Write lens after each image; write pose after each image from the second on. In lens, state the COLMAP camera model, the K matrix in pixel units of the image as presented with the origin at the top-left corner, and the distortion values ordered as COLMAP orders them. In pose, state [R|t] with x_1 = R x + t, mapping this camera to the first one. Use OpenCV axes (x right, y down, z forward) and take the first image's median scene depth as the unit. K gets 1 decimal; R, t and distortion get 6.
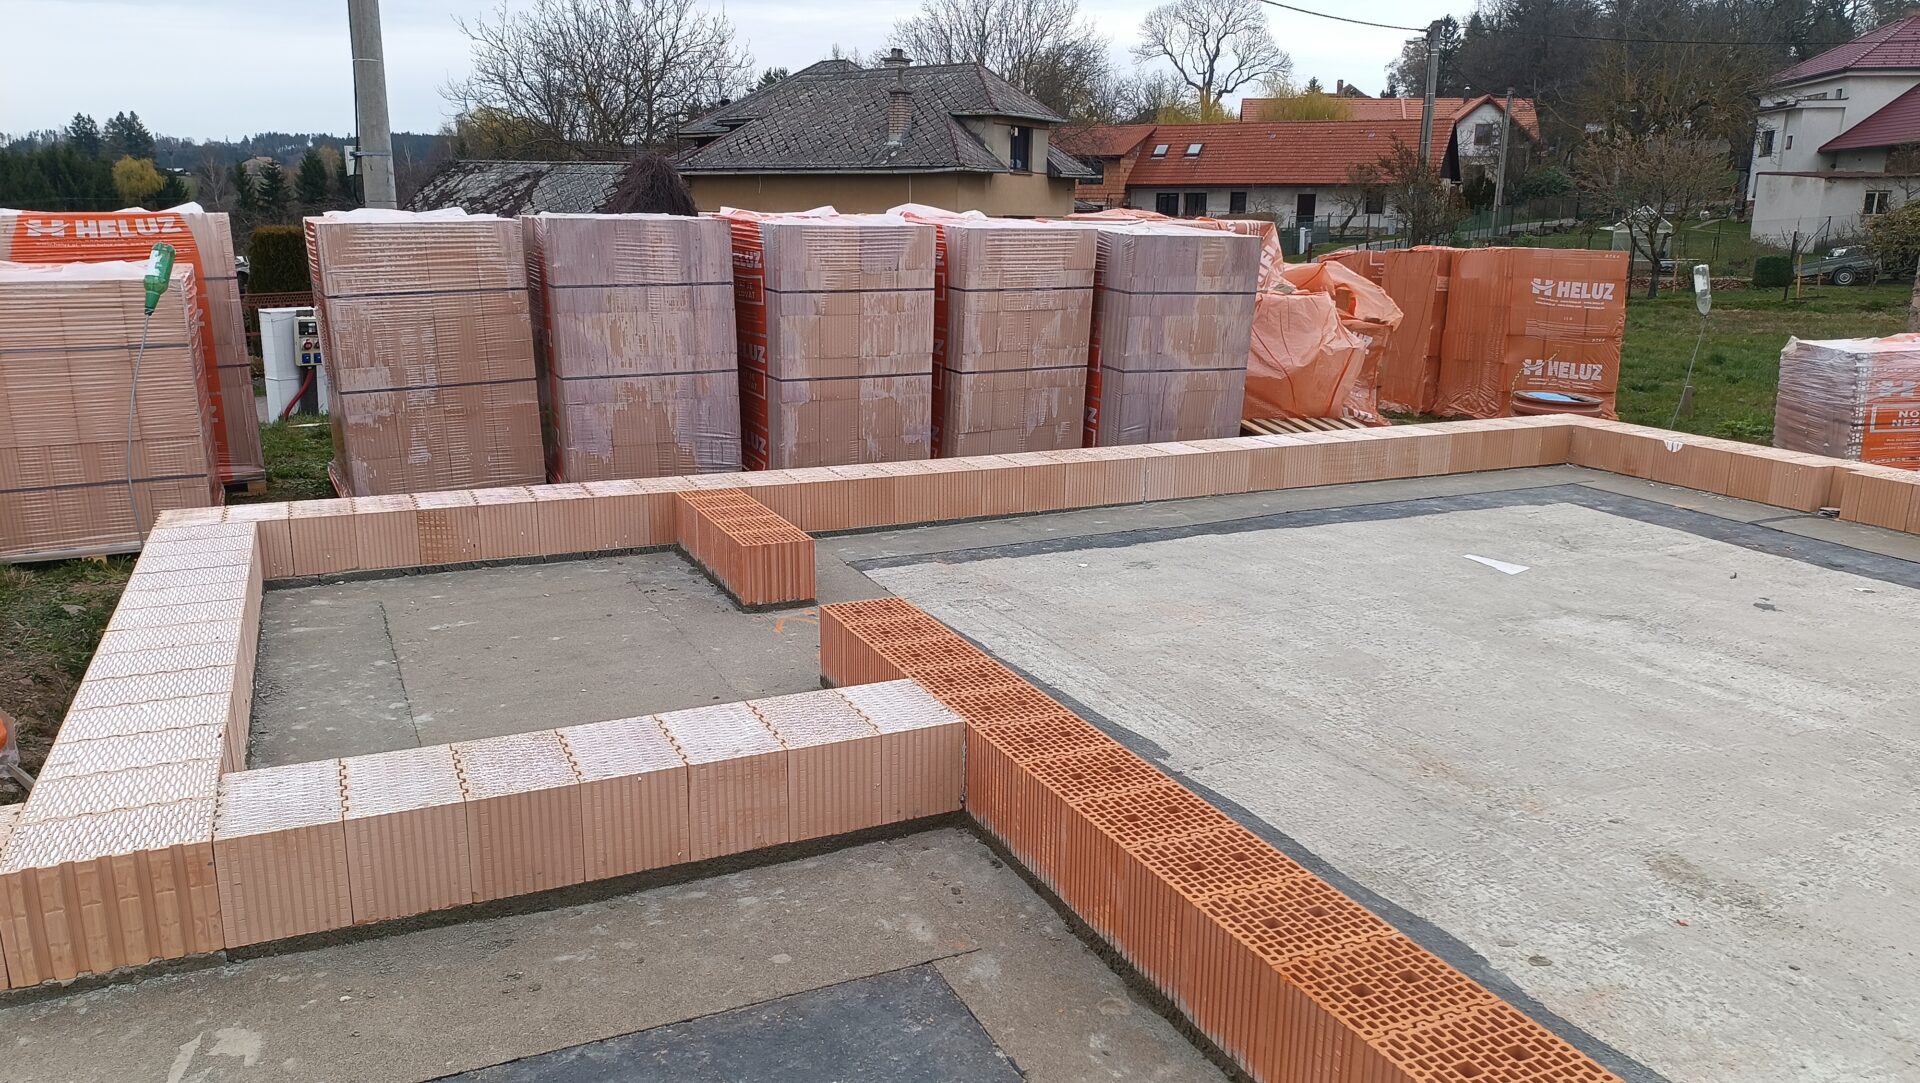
lens RADIAL K [[1349.5, 0, 960.0], [0, 1349.5, 541.5], [0, 0, 1]] dist [0.101398, -0.162339]
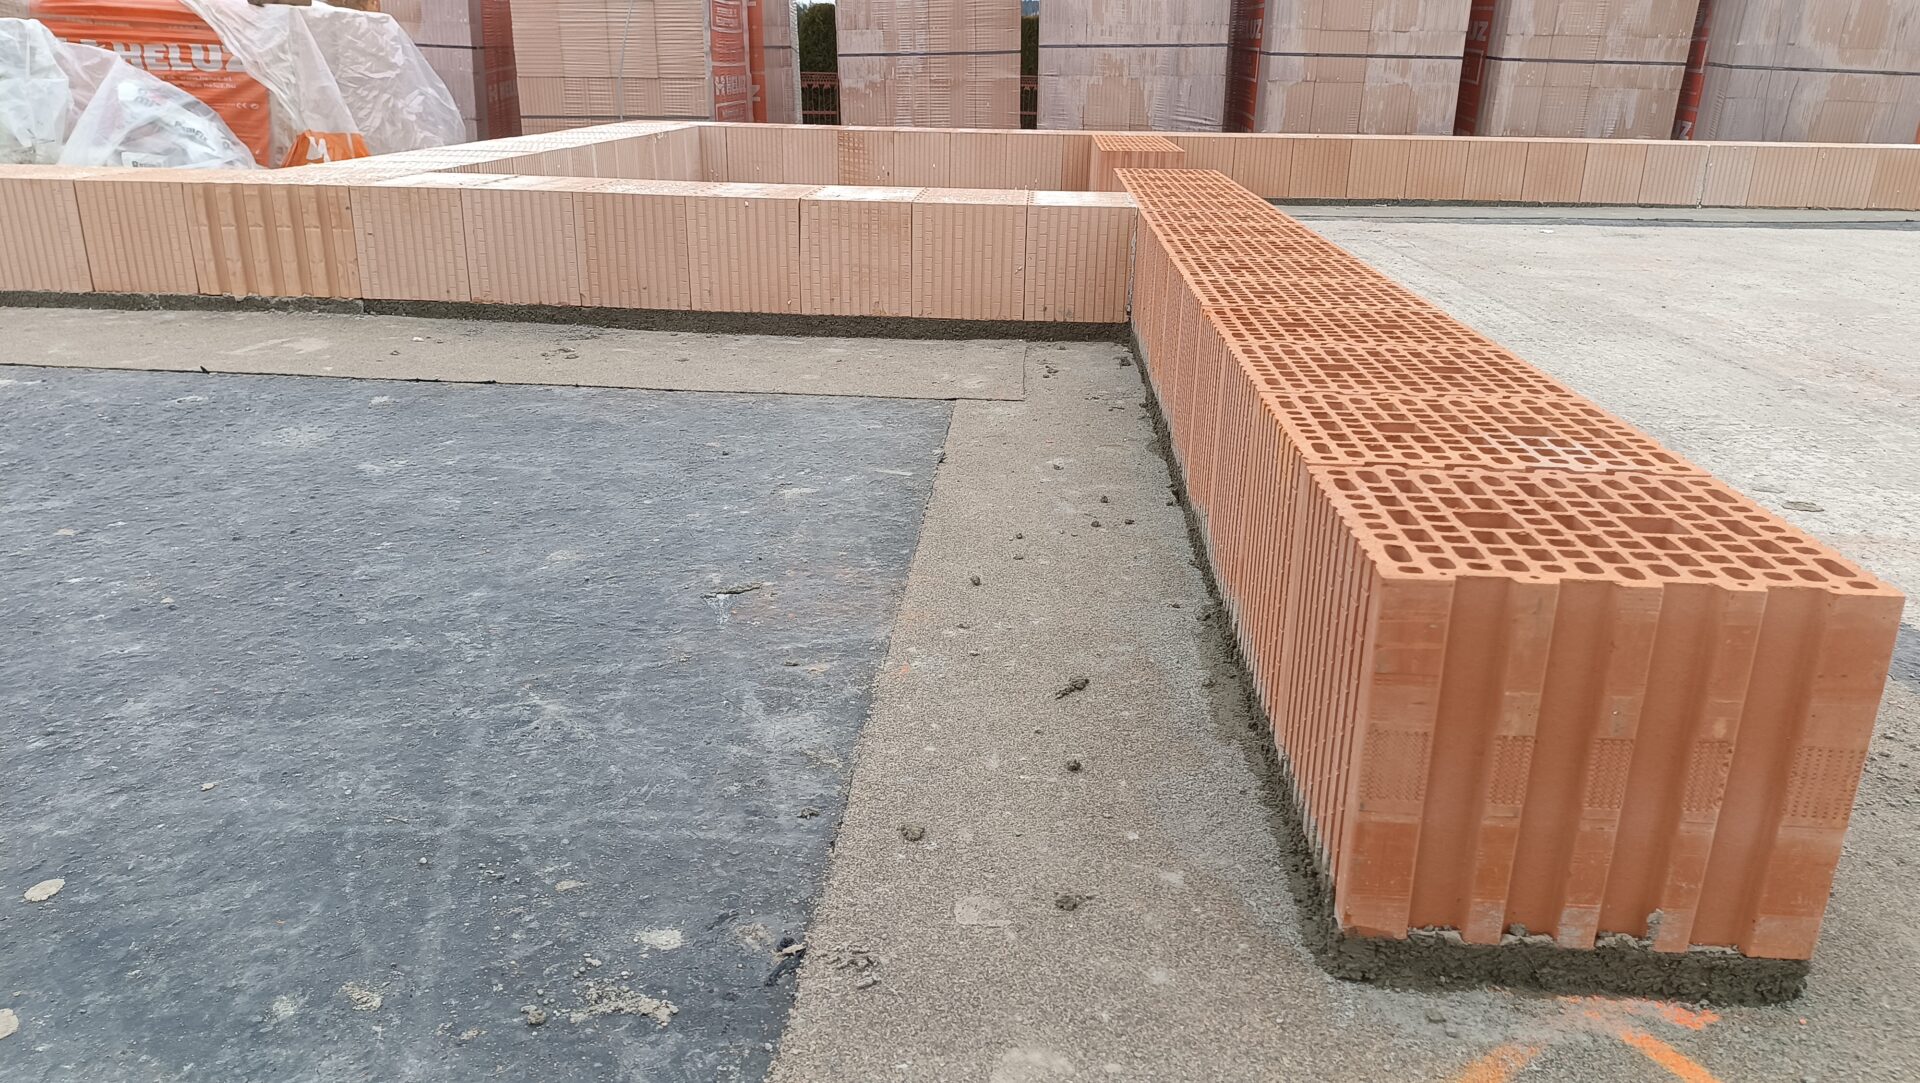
lens RADIAL K [[1349.5, 0, 960.0], [0, 1349.5, 541.5], [0, 0, 1]] dist [0.101398, -0.162339]
pose [[0.878730, 0.158425, -0.450262, 0.115406], [-0.117139, 0.986041, 0.118331, 0.092064], [0.462723, -0.051237, 0.885021, 0.080353]]
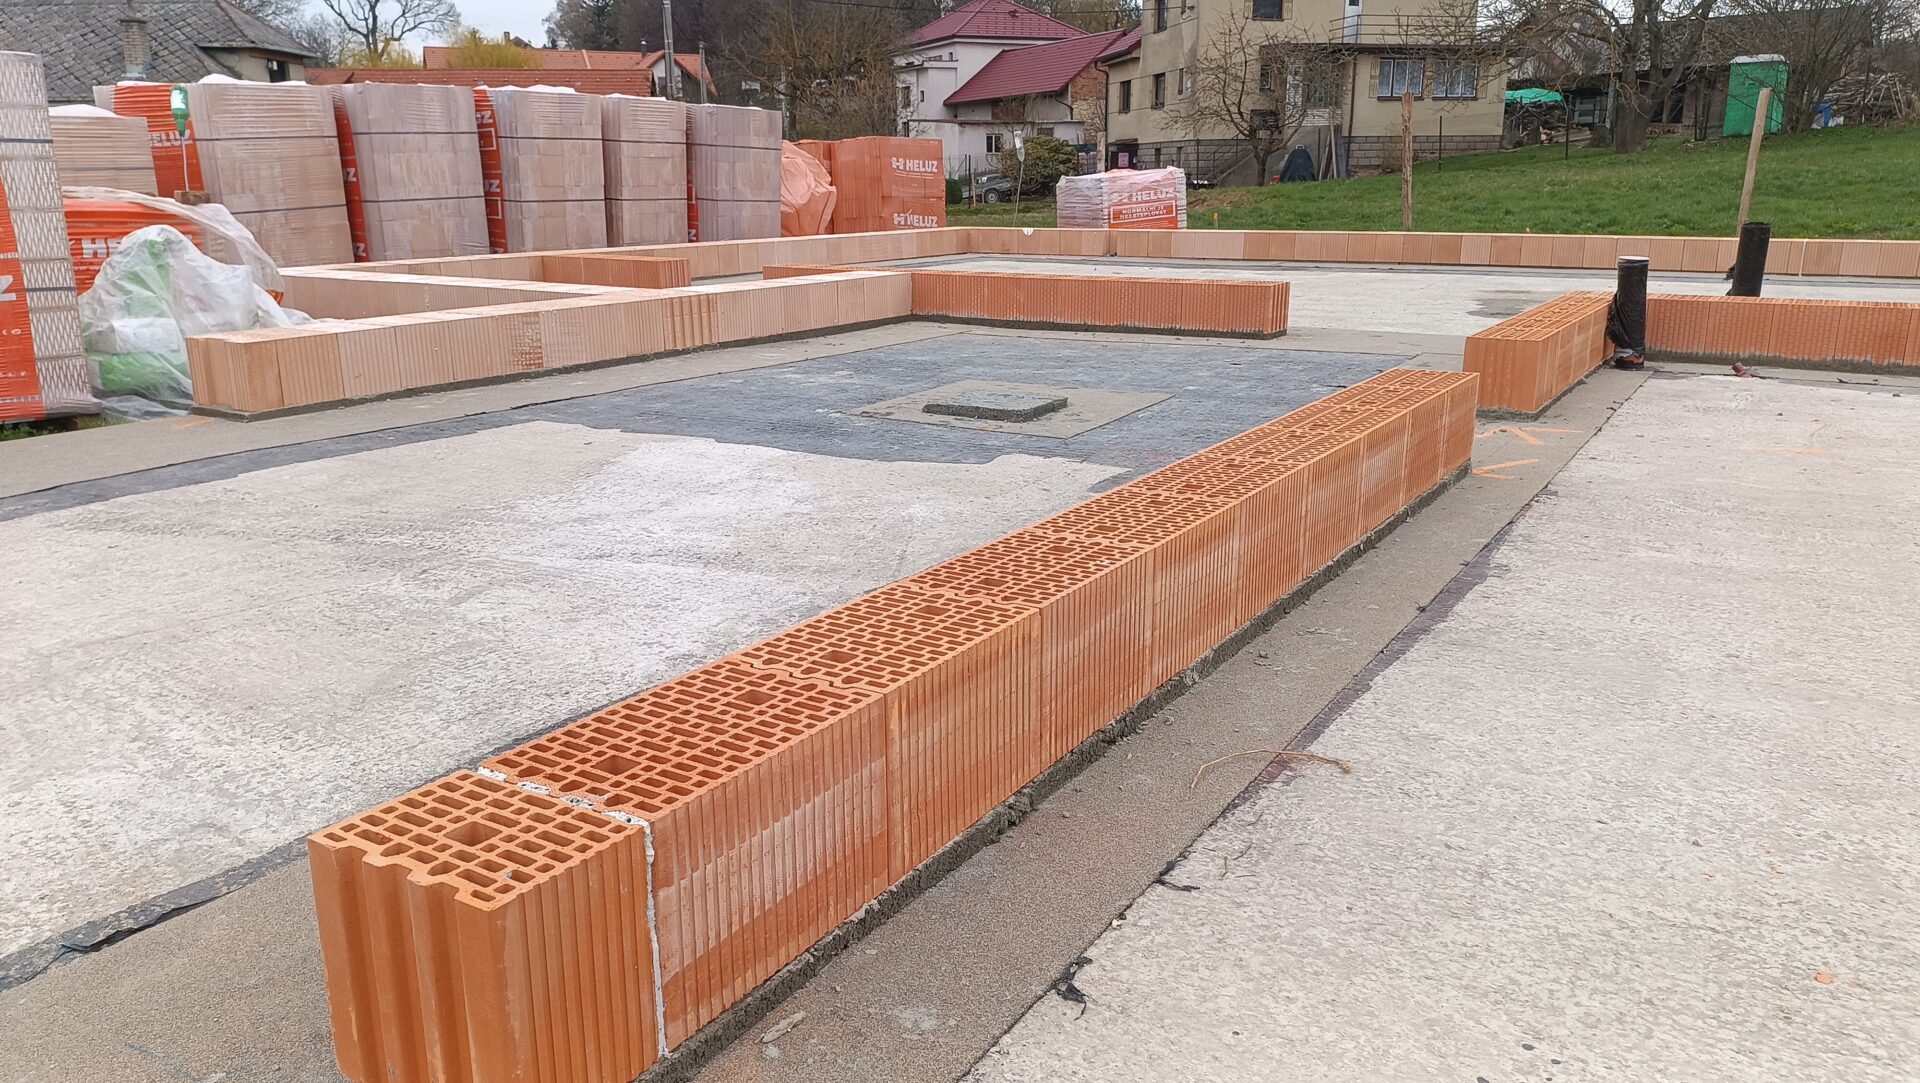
lens RADIAL K [[1364.2, 0, 960.0], [0, 1364.2, 541.5], [0, 0, 1]] dist [0.122425, -0.267094]
pose [[0.839729, -0.156463, 0.519976, -0.450934], [0.143166, 0.987500, 0.065938, 0.164994], [-0.523793, 0.019073, 0.851632, -0.381686]]
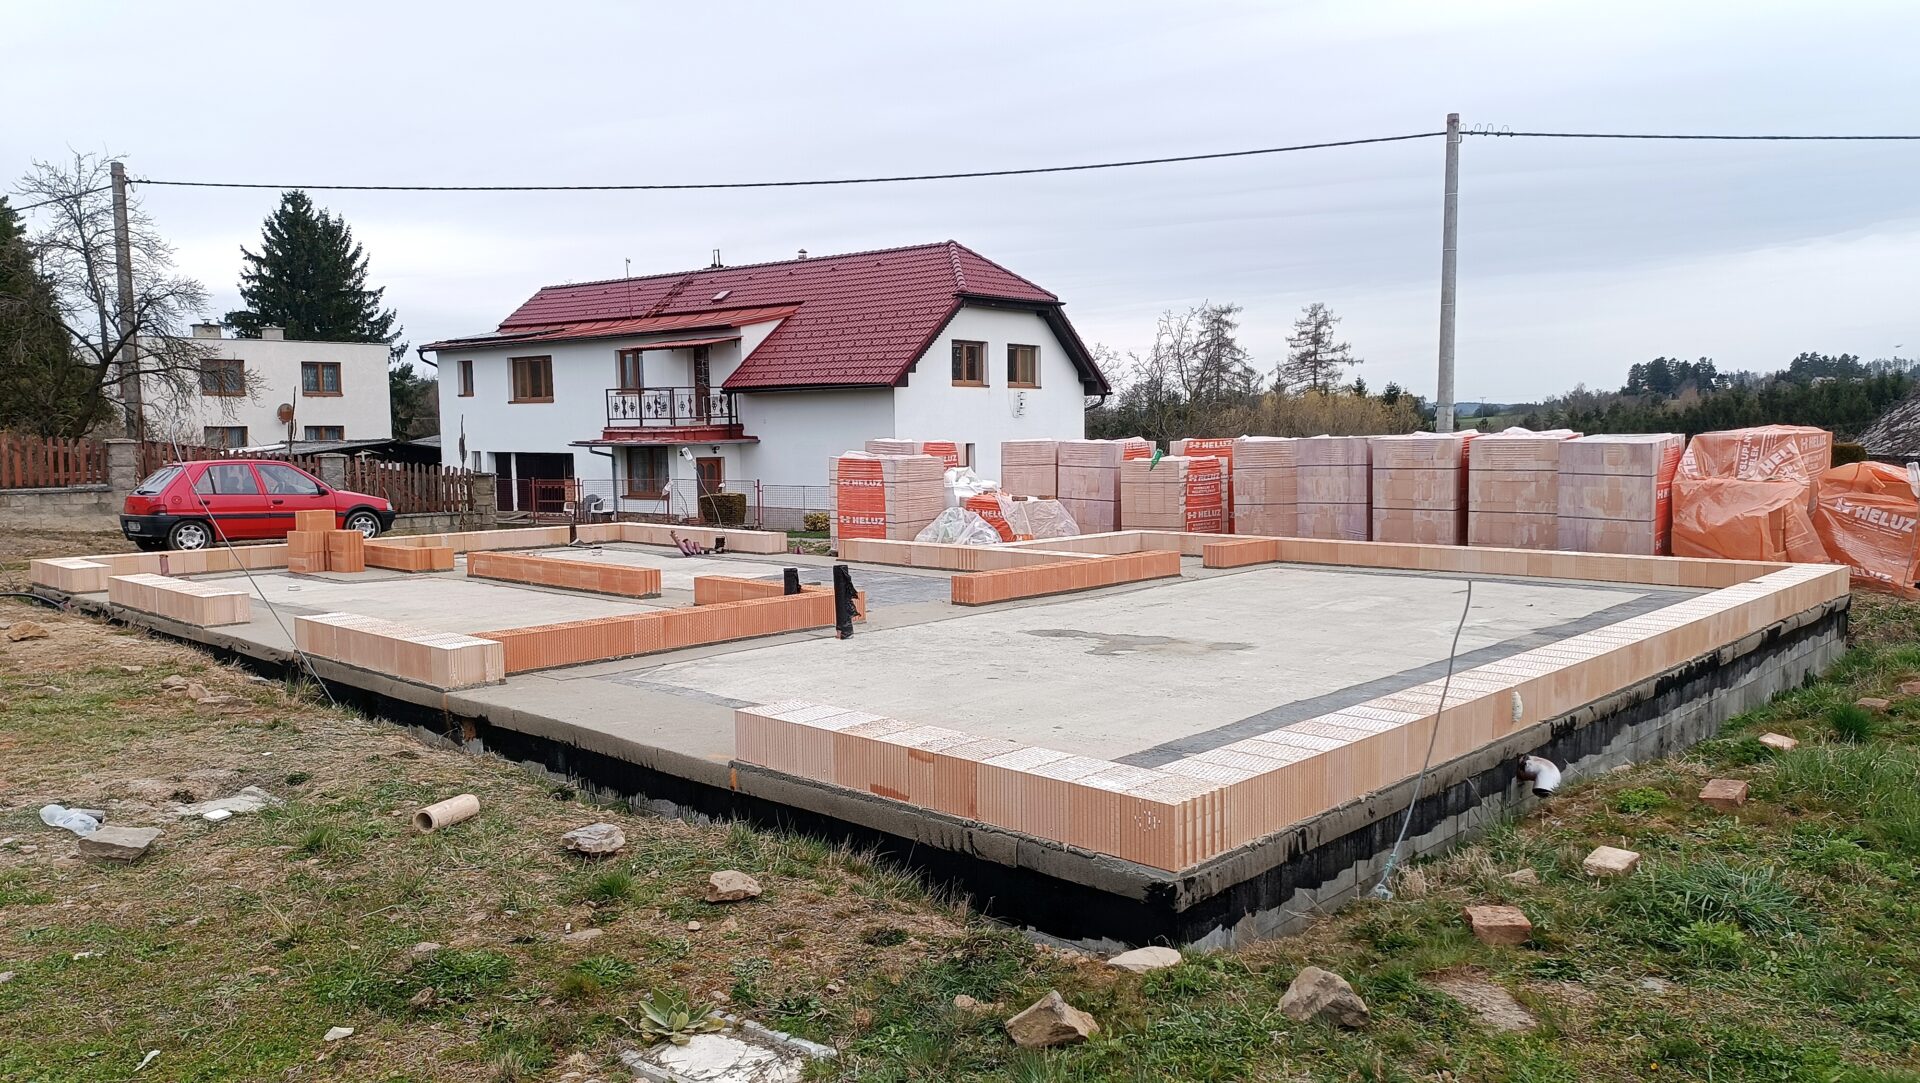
lens RADIAL K [[1359.8, 0, 960.0], [0, 1359.8, 541.5], [0, 0, 1]] dist [0.112799, -0.168505]
pose [[0.362576, 0.058659, -0.930106, 1.377618], [-0.205848, 0.978408, -0.018539, 0.091364], [0.908936, 0.198183, 0.366822, -0.335914]]
